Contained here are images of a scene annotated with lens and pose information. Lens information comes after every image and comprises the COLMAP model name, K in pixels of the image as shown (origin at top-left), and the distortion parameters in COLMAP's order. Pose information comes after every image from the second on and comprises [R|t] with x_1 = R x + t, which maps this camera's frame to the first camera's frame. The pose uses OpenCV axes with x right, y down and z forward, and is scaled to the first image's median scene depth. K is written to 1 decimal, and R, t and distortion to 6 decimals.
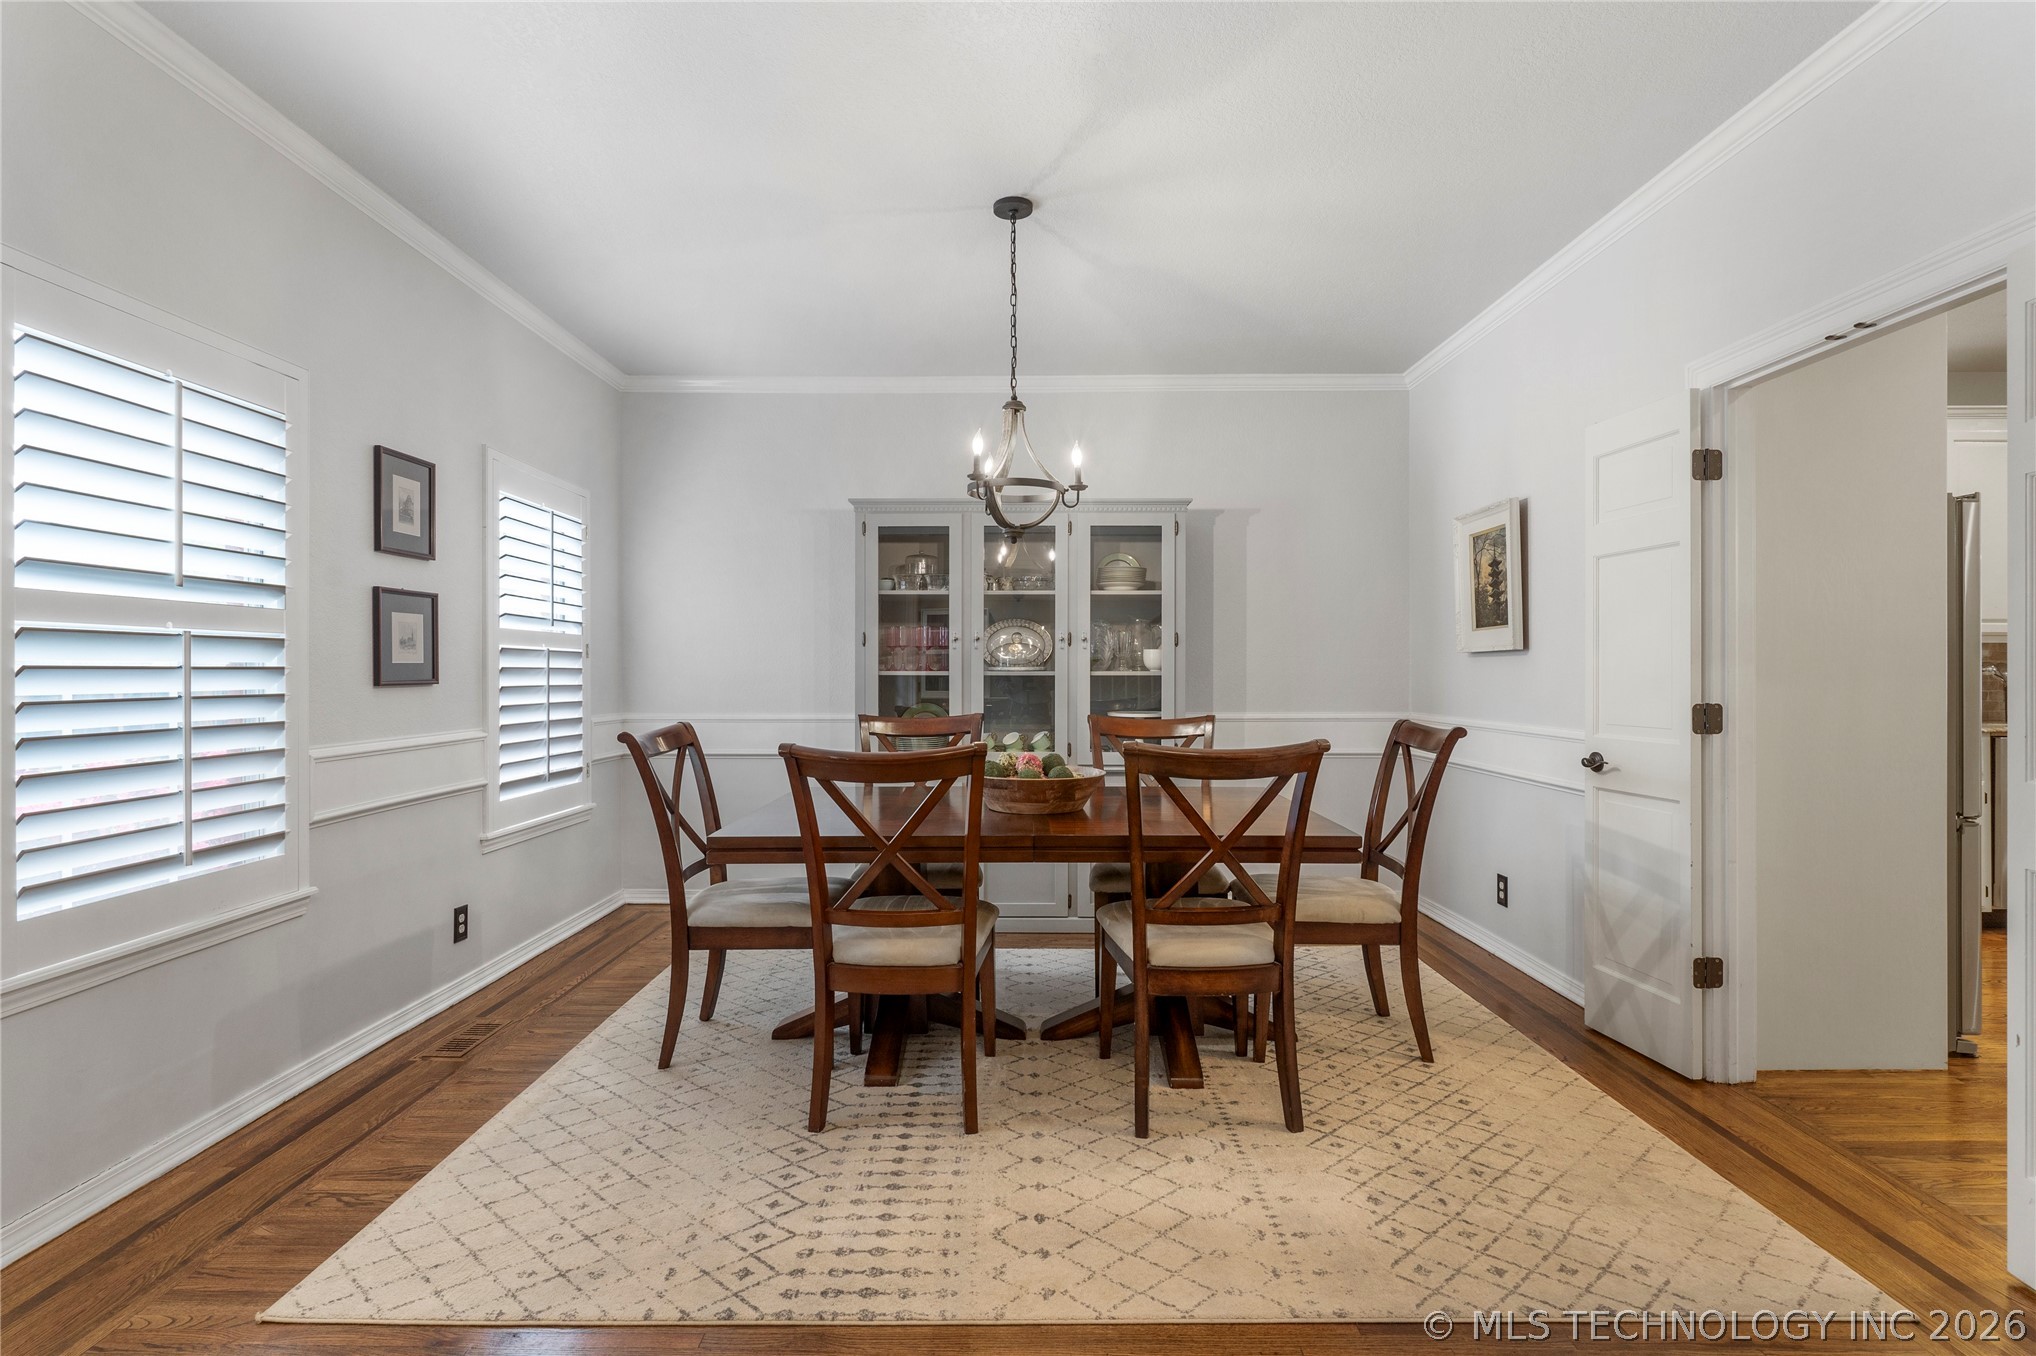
lens RADIAL K [[989.4, 0, 1012.9], [0, 989.4, 679.2], [0, 0, 1]] dist [-0.005571, 0.000811]
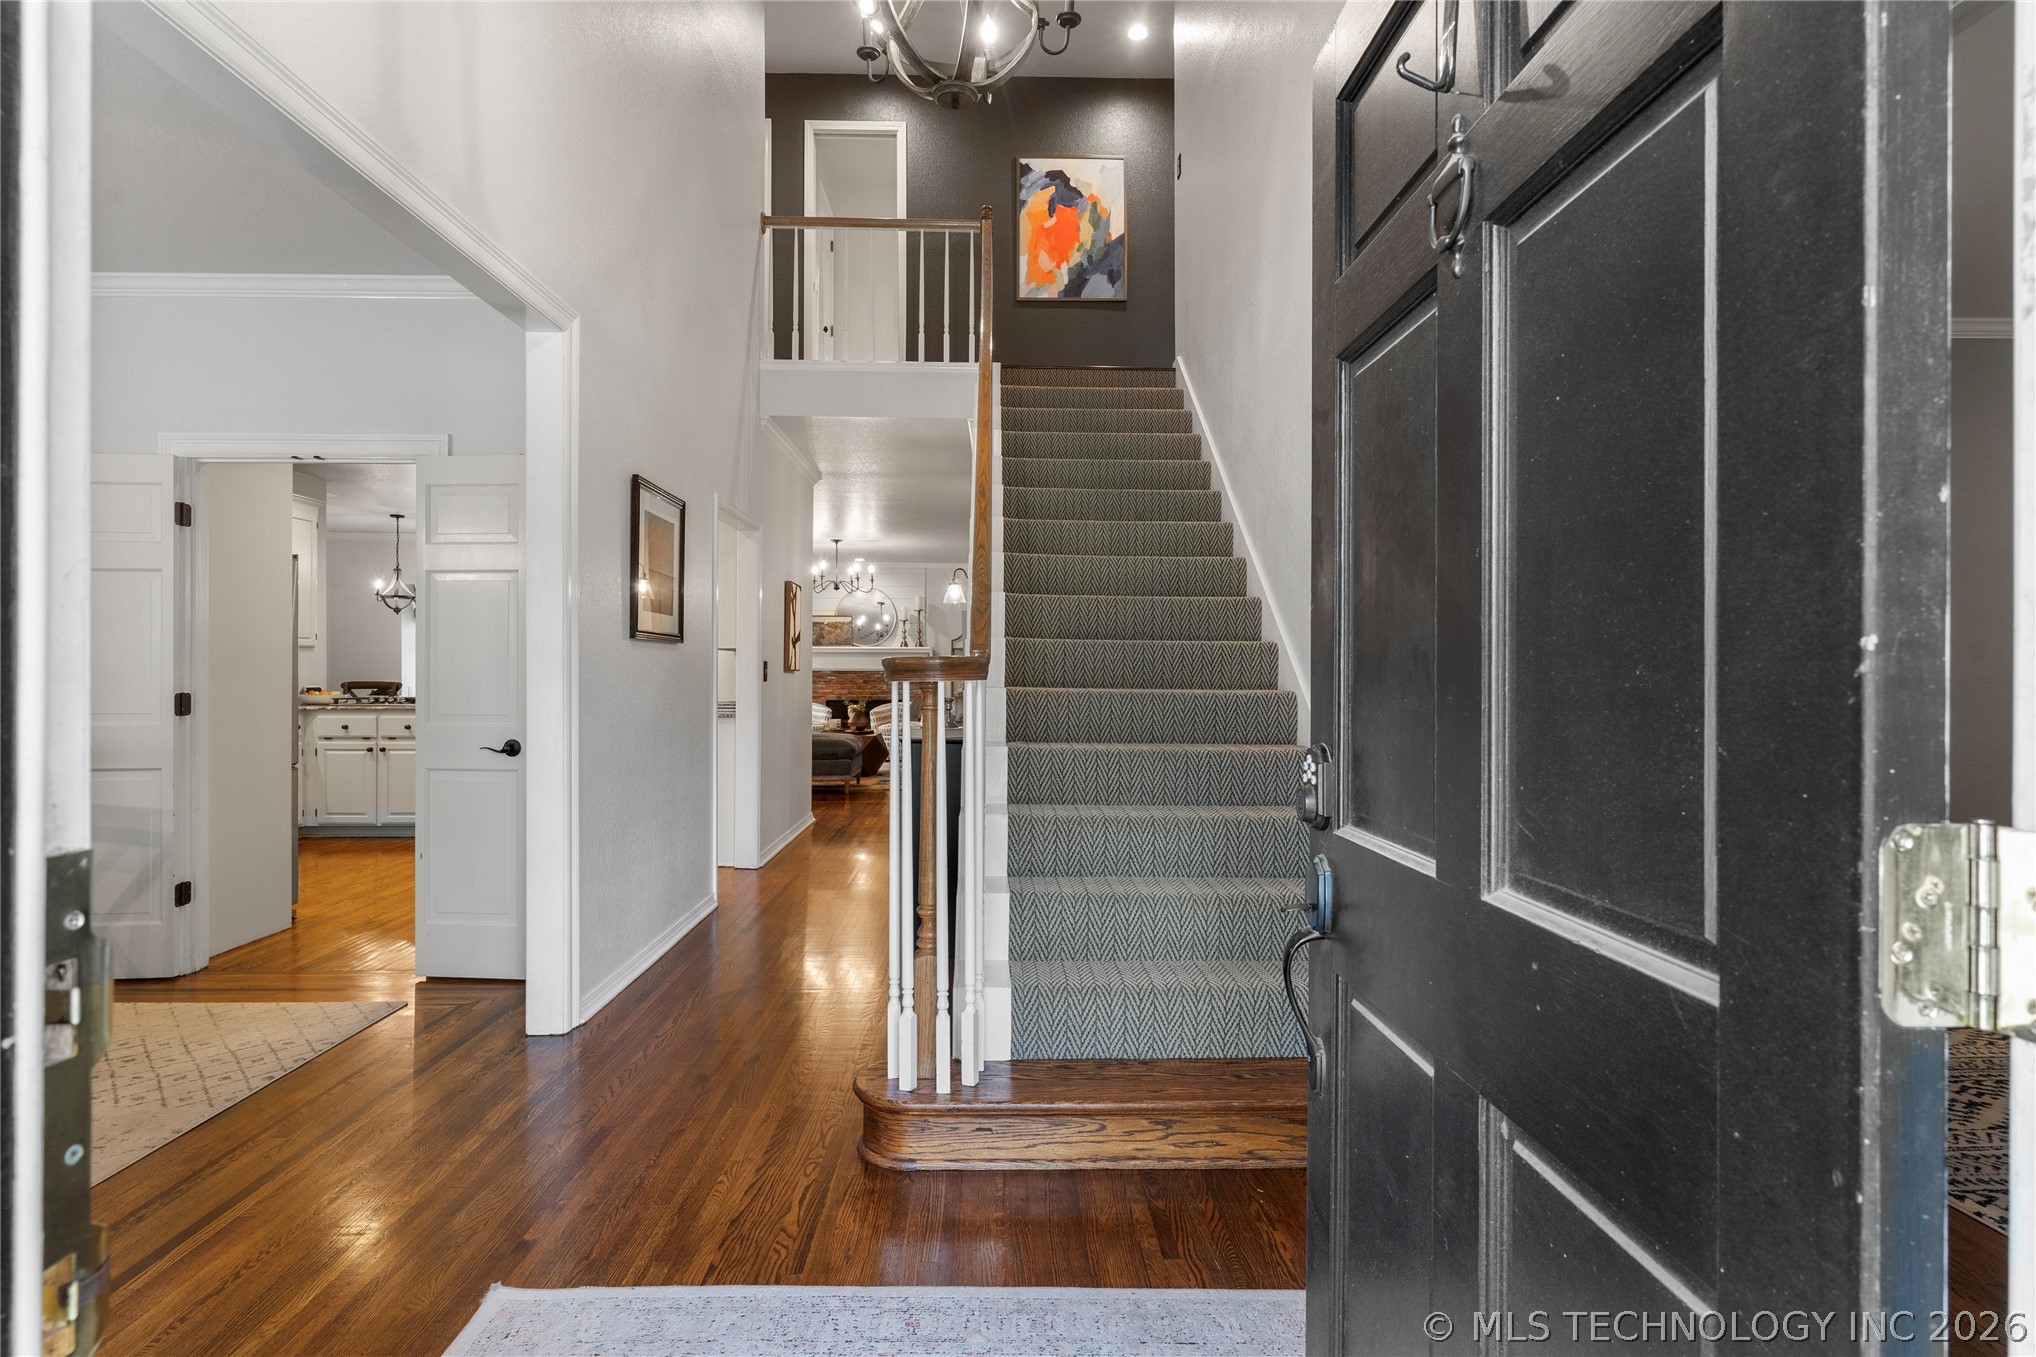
lens RADIAL K [[1048.9, 0, 1013.2], [0, 1048.9, 671.1], [0, 0, 1]] dist [-0.000477, -0.000065]
pose [[-0.030463, 0.002213, 0.999533, -0.673178], [0.004305, 0.999989, -0.002083, 0.003220], [-0.999527, 0.004240, -0.030473, -0.075029]]
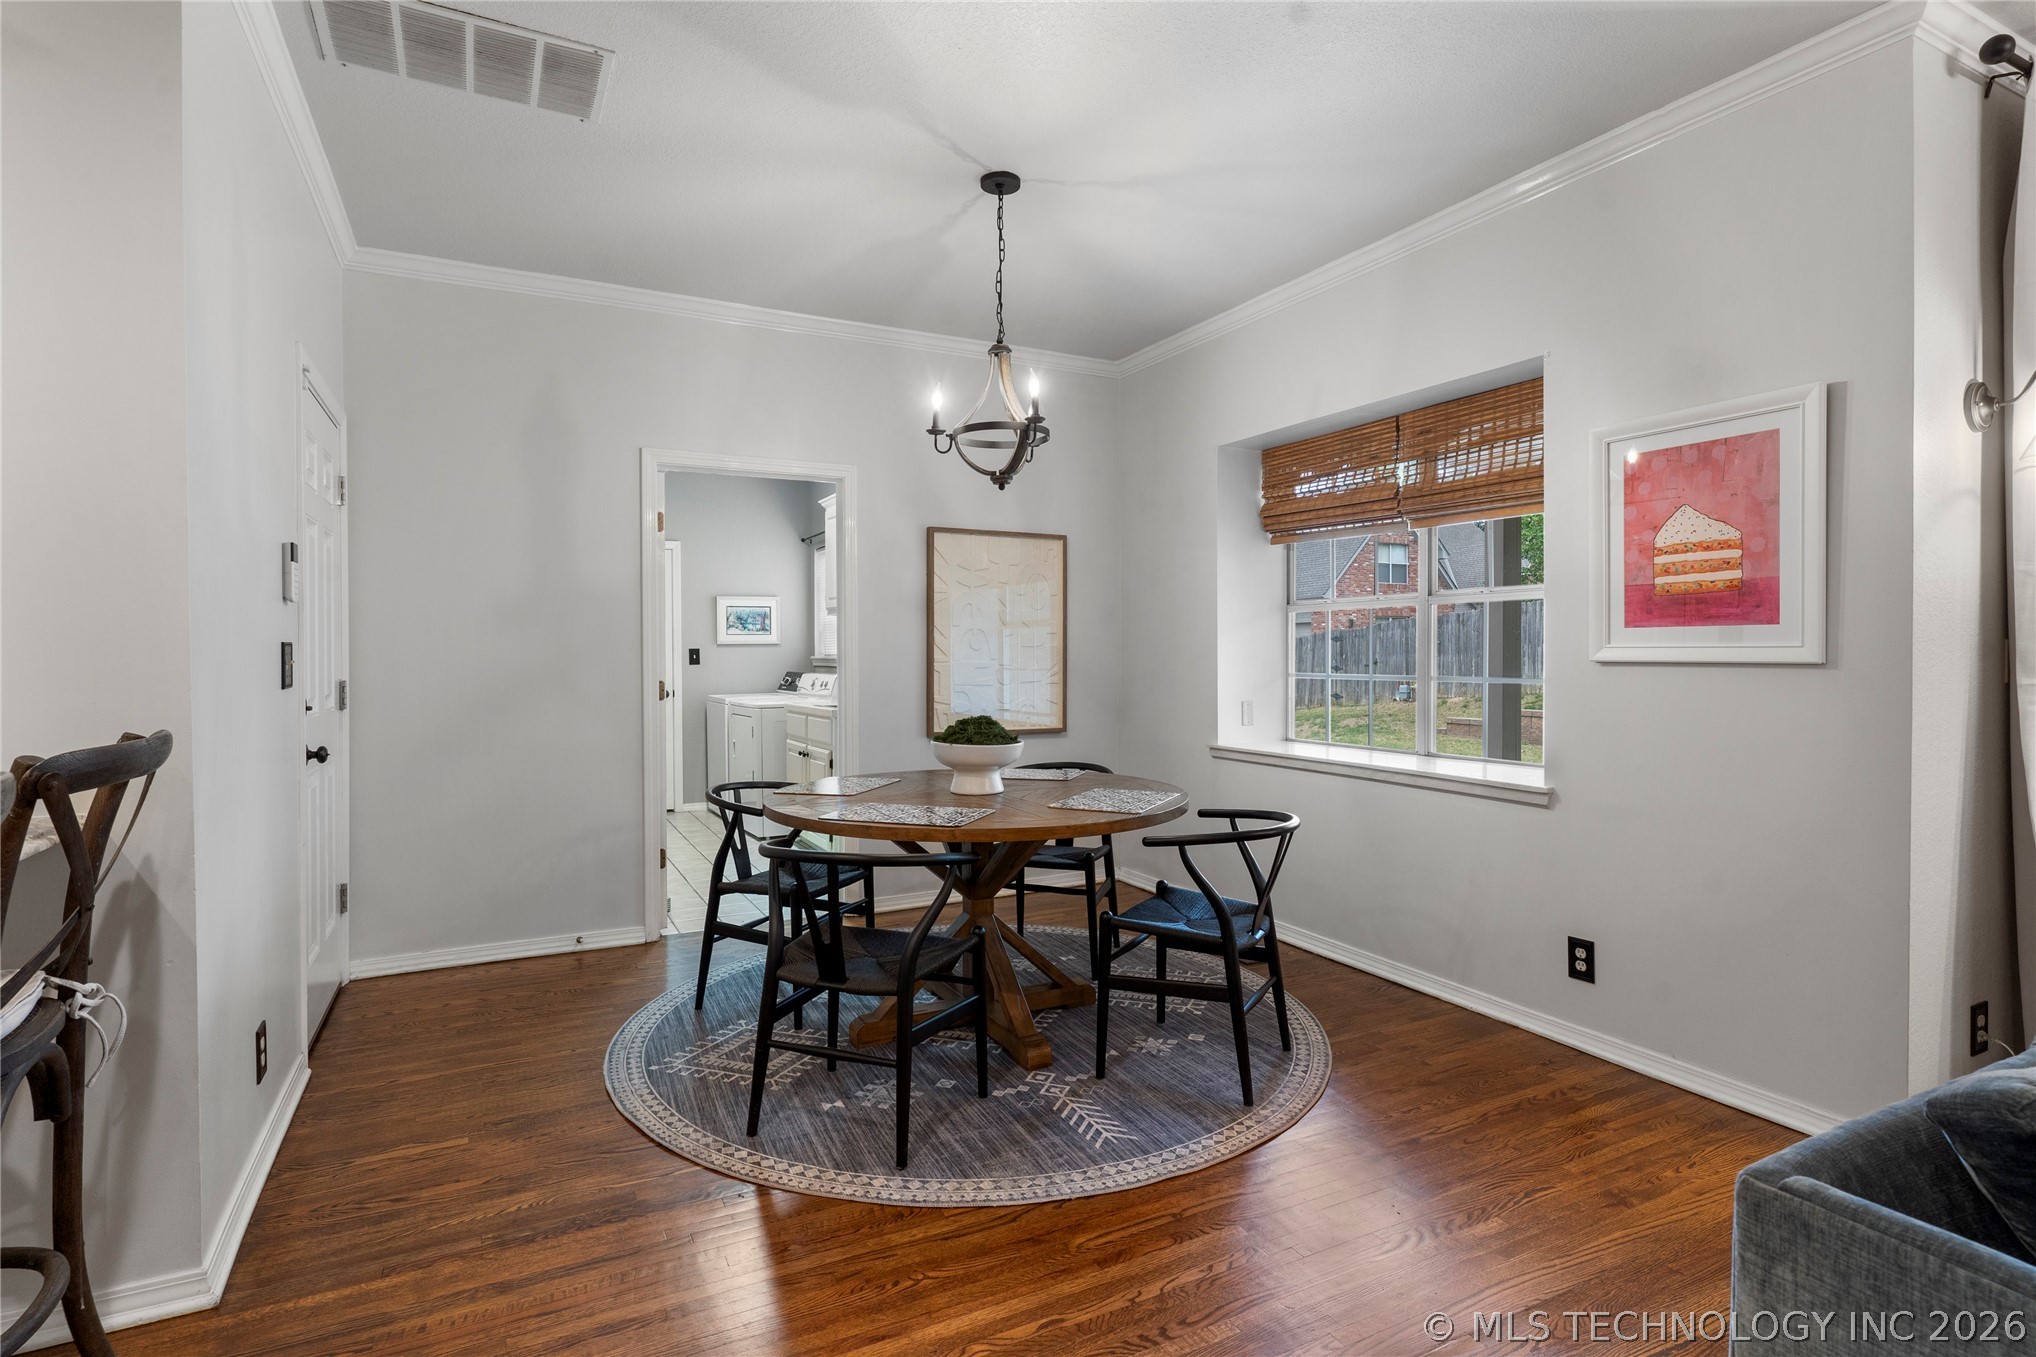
lens RADIAL K [[1010.8, 0, 1015.6], [0, 1010.8, 663.8], [0, 0, 1]] dist [0.002572, -0.000010]
pose [[0.882219, -0.005216, 0.470811, 2.189938], [0.004782, 0.999986, 0.002118, -0.017609], [-0.470816, 0.000383, 0.882232, 0.847374]]
